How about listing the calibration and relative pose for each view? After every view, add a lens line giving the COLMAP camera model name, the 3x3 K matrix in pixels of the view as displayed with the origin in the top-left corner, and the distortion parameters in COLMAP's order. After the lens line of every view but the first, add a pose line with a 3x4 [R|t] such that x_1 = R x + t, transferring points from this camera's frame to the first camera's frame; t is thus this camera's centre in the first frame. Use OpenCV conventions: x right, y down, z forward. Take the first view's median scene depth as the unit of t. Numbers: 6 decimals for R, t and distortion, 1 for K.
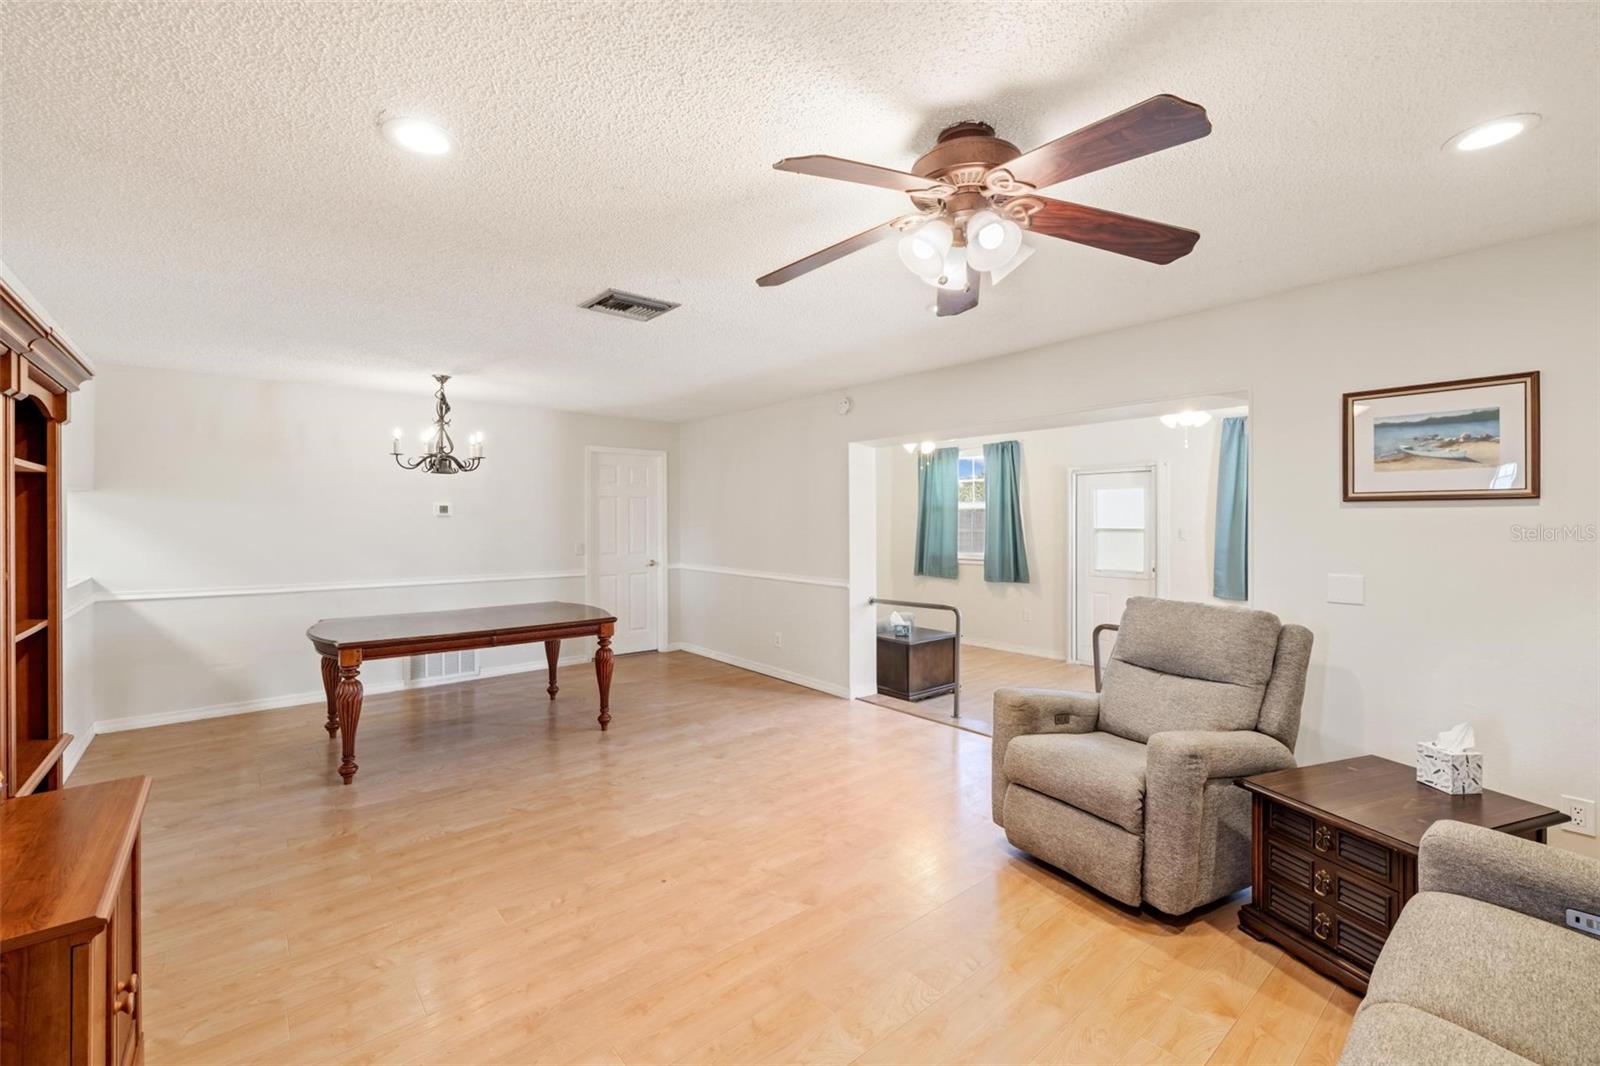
lens RADIAL K [[668.5, 0, 799.7], [0, 668.5, 520.9], [0, 0, 1]] dist [-0.002004, -0.000044]
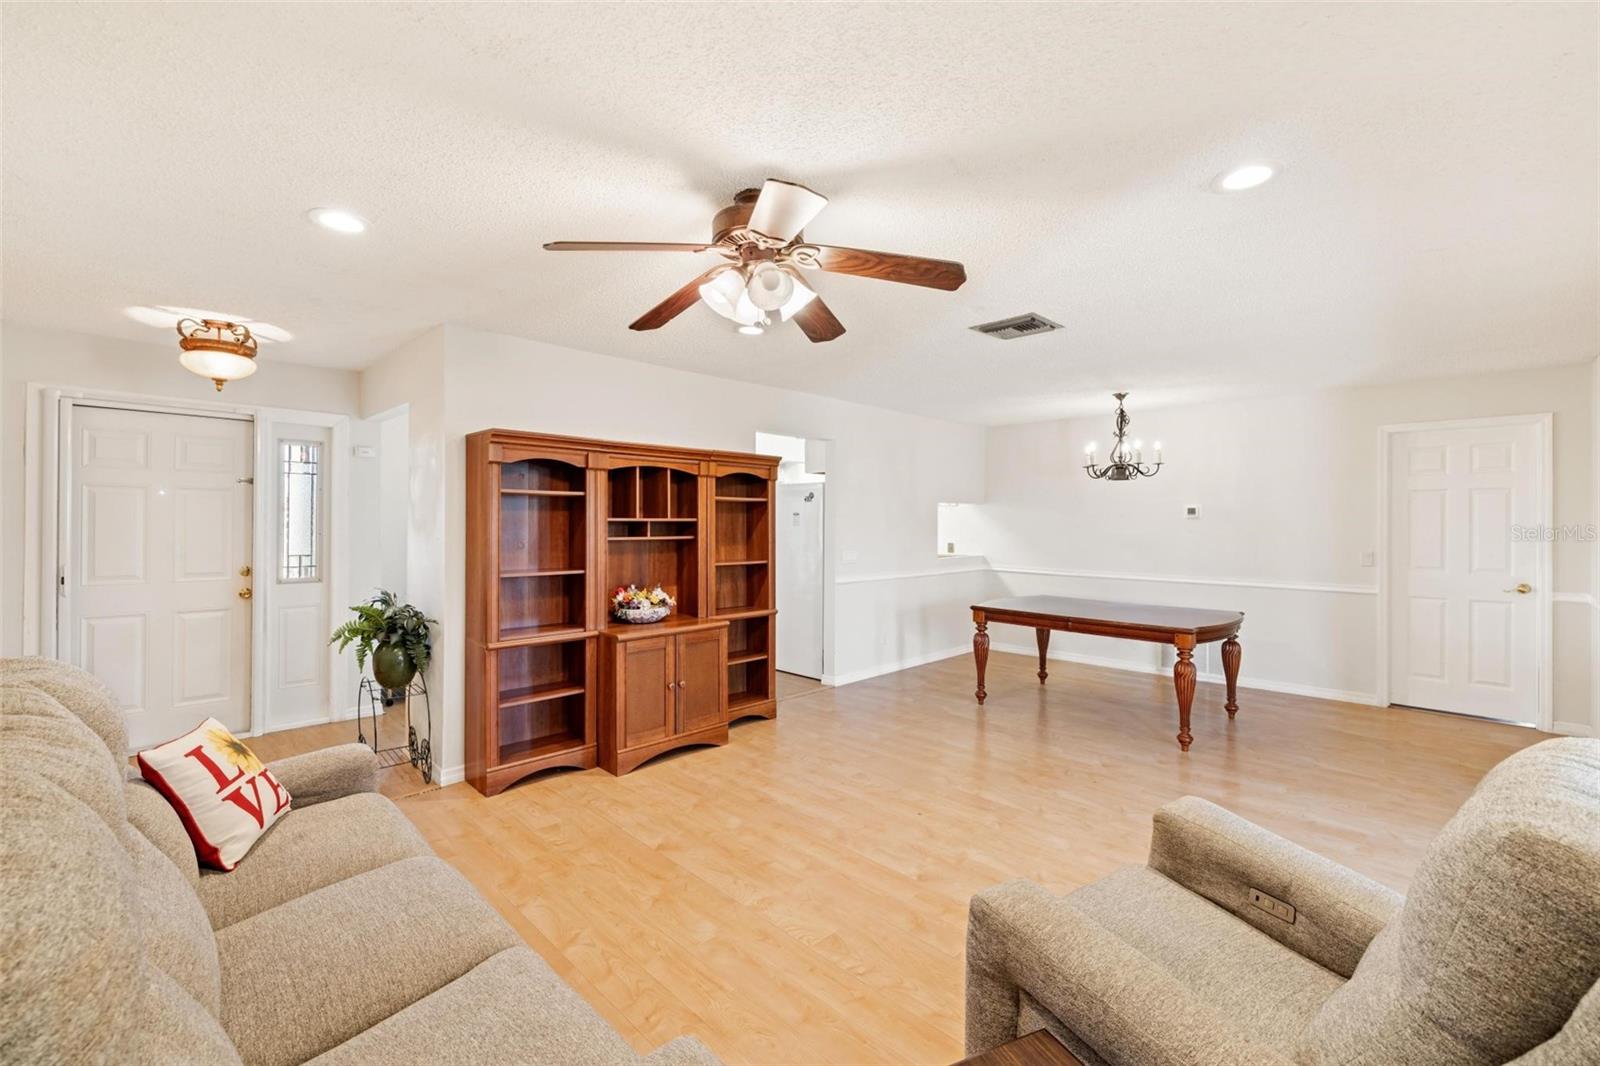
lens RADIAL K [[668.5, 0, 799.3], [0, 668.5, 537.0], [0, 0, 1]] dist [-0.002004, -0.000044]
pose [[0.083506, 0.024649, -0.996202, 0.808342], [-0.002698, 0.999696, 0.024510, -0.003165], [0.996504, 0.000641, 0.083547, 0.546611]]
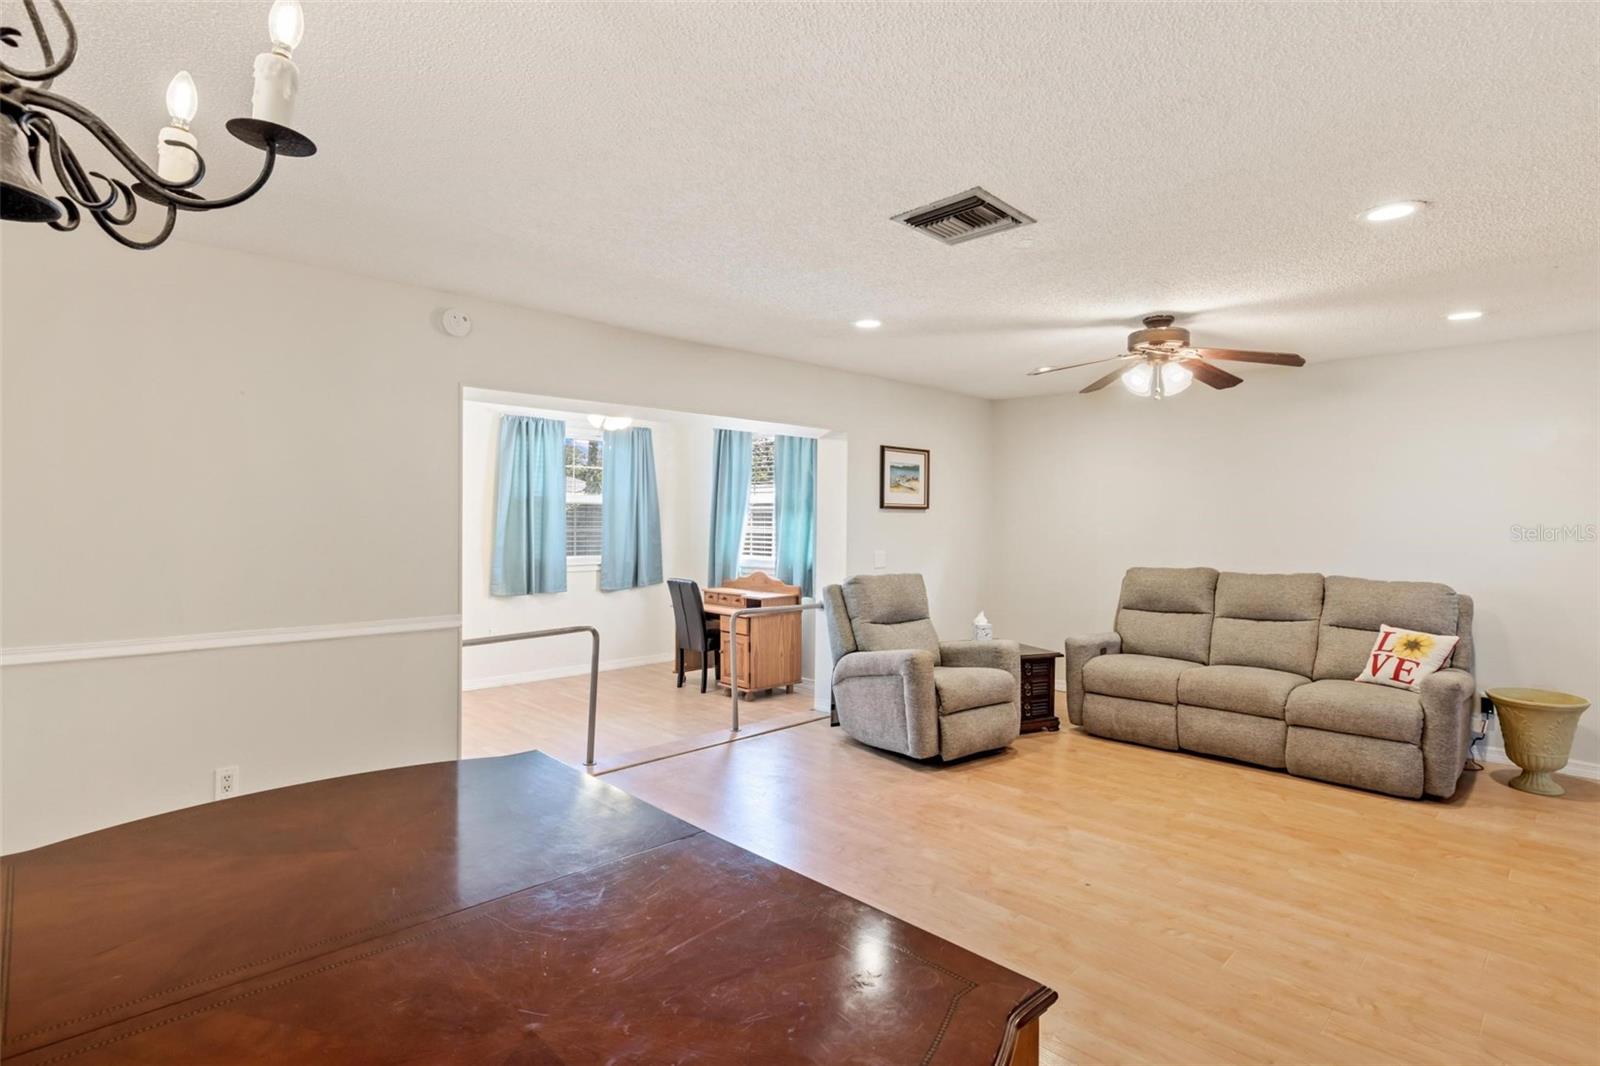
lens RADIAL K [[804.9, 0, 804.4], [0, 804.9, 521.4], [0, 0, 1]] dist [0.004240, -0.000614]
pose [[-0.086105, -0.003348, 0.996280, -1.099374], [-0.008176, 0.999963, 0.002654, 0.000548], [-0.996252, -0.007917, -0.086130, 1.236593]]
